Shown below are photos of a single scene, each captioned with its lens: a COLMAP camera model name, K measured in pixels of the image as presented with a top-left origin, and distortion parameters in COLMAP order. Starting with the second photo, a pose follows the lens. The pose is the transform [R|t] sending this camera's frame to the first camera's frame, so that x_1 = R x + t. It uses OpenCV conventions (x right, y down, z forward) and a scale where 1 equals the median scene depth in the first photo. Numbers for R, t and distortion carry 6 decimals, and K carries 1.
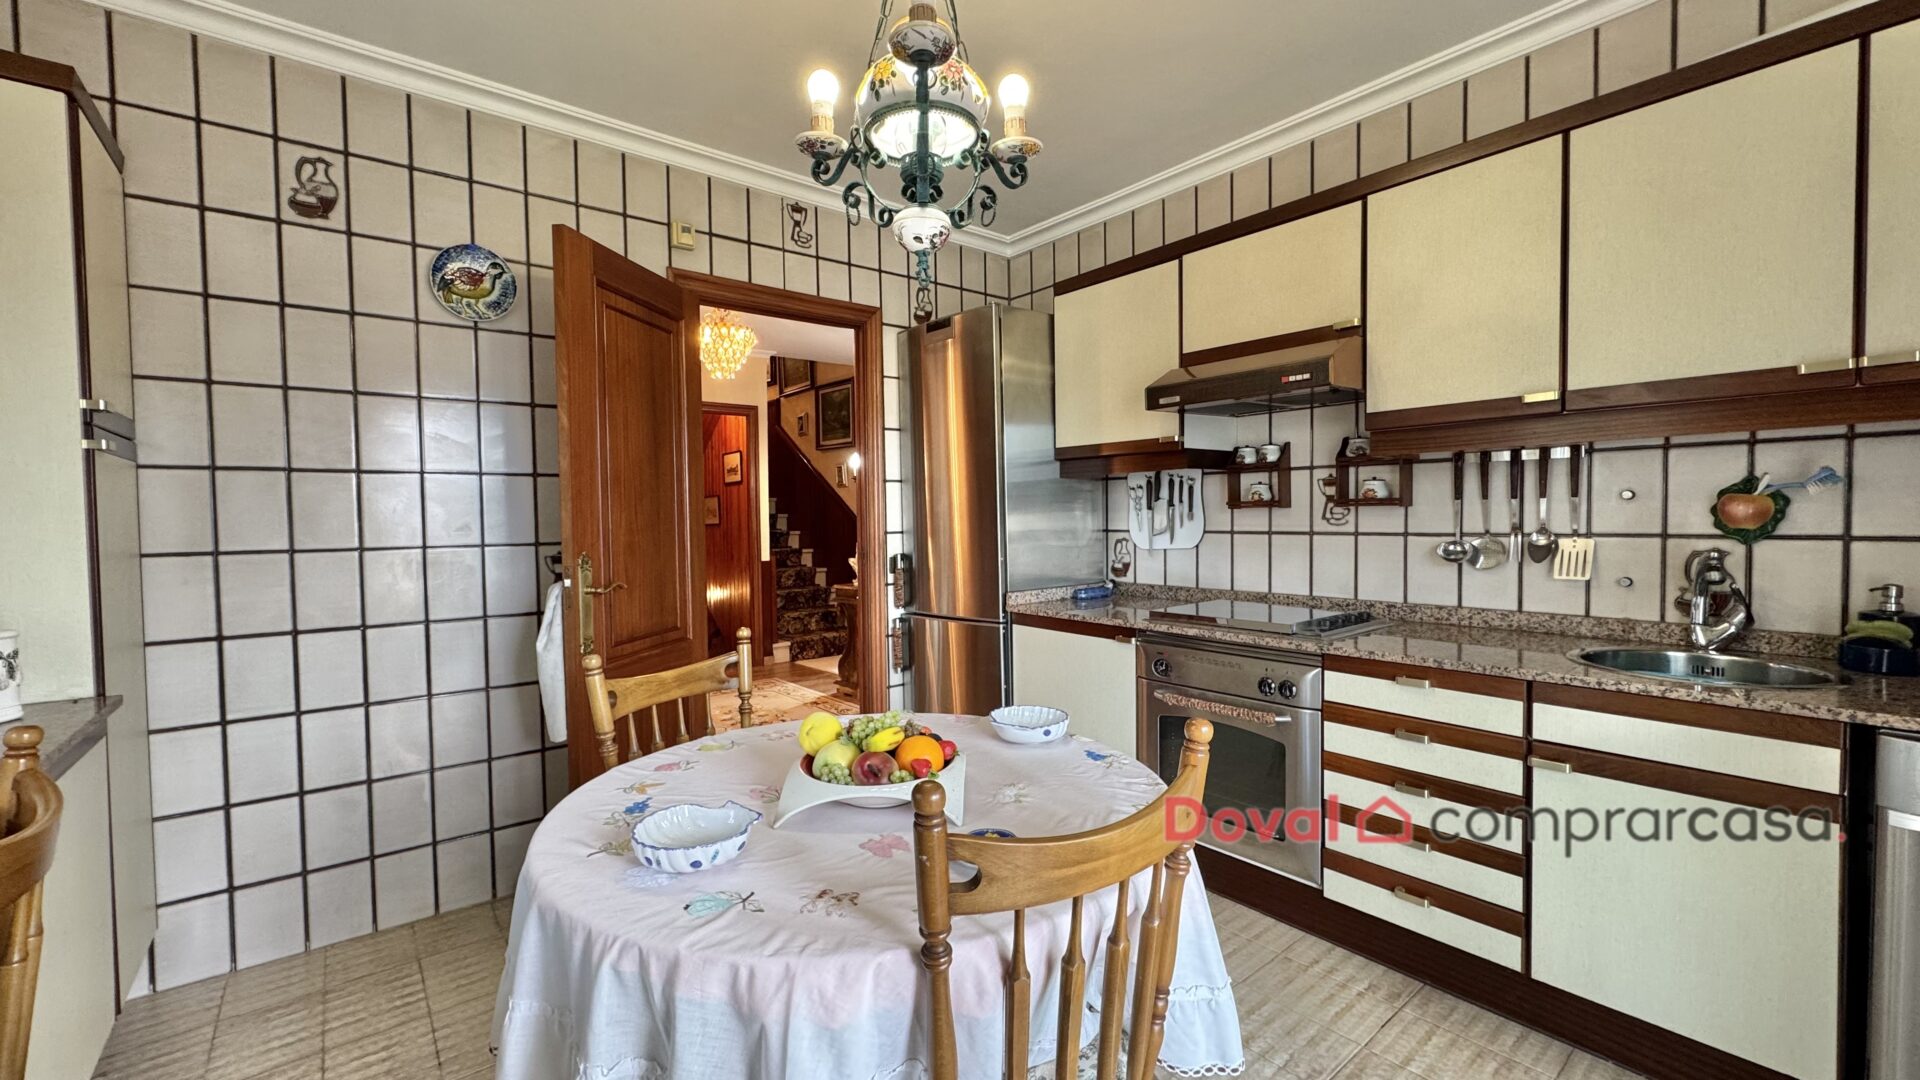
lens RADIAL K [[774.9, 0, 956.2], [0, 774.9, 538.4], [0, 0, 1]] dist [-0.002119, 0.000069]
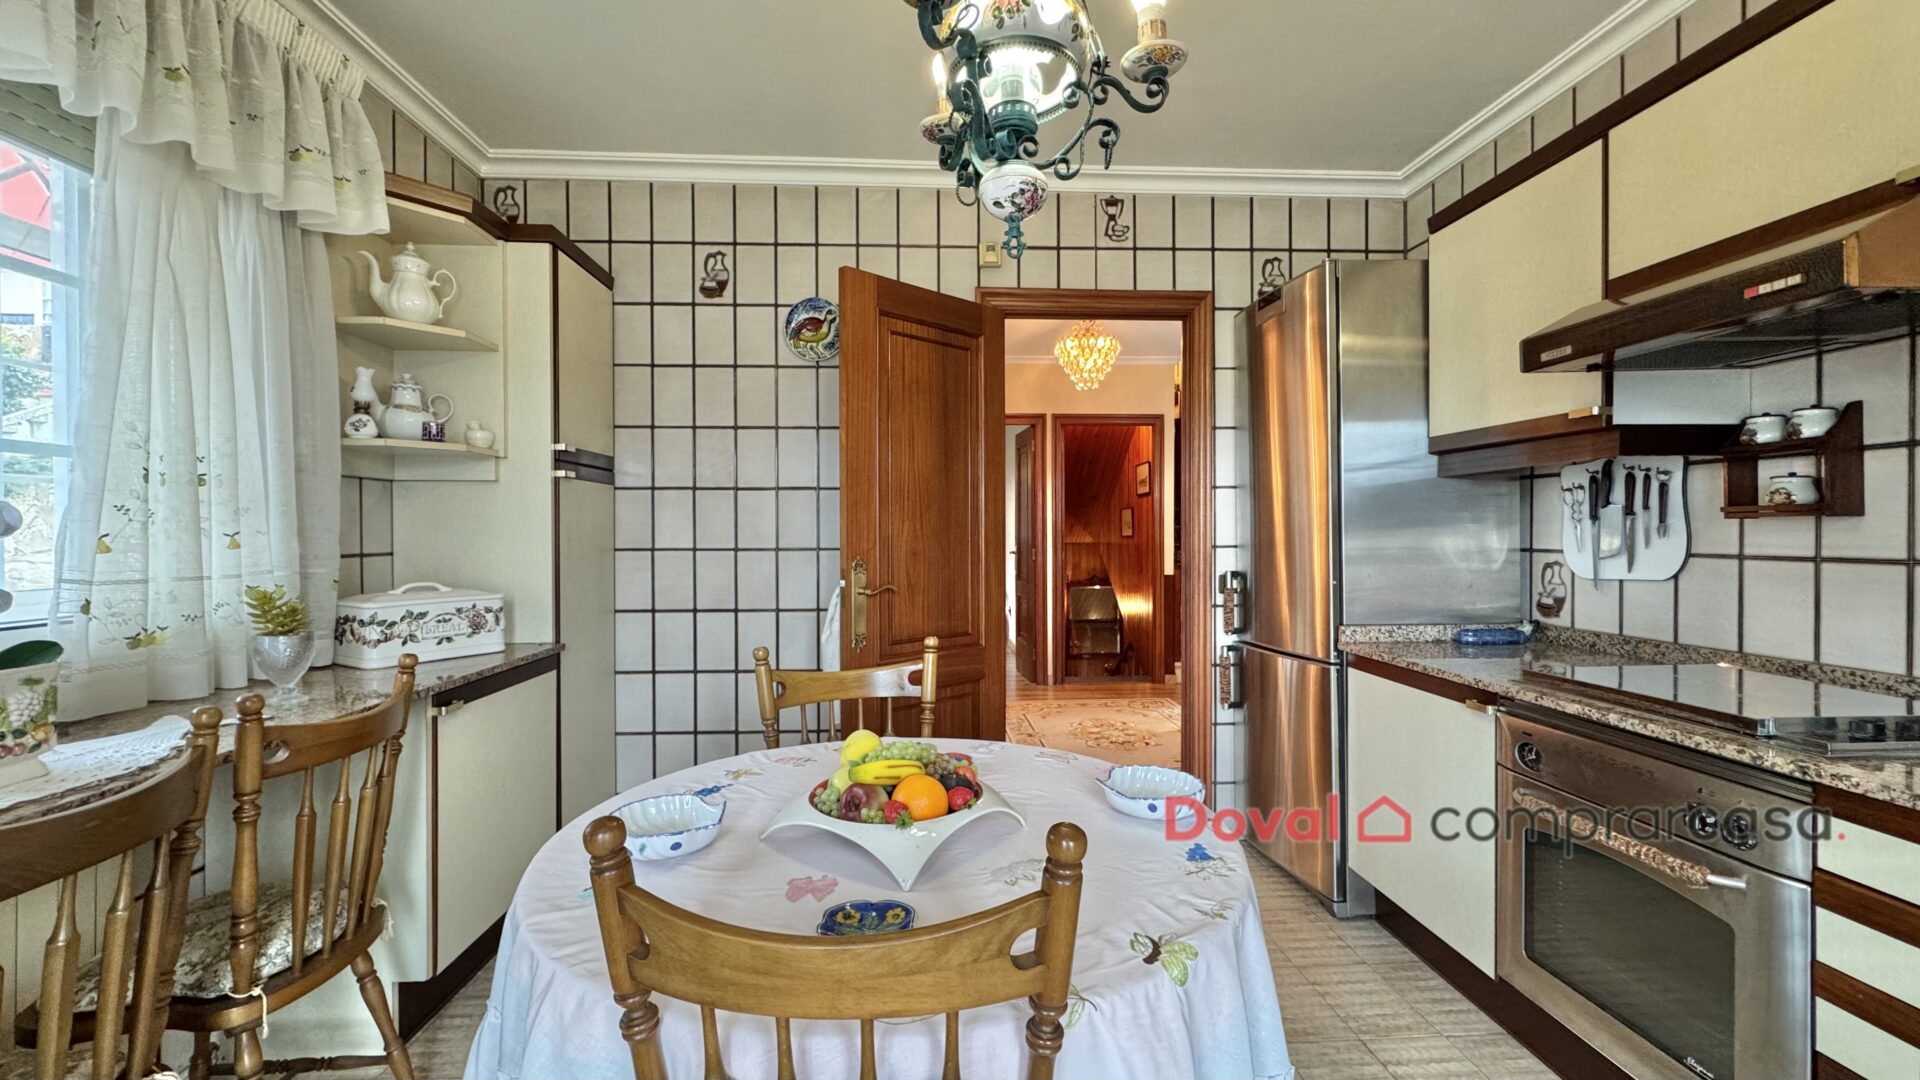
lens RADIAL K [[774.9, 0, 959.8], [0, 774.9, 537.5], [0, 0, 1]] dist [-0.002119, 0.000069]
pose [[0.805539, 0.013914, -0.592379, 0.233629], [-0.025333, 0.999619, -0.010969, -0.000864], [0.592001, 0.023842, 0.805585, 0.152119]]
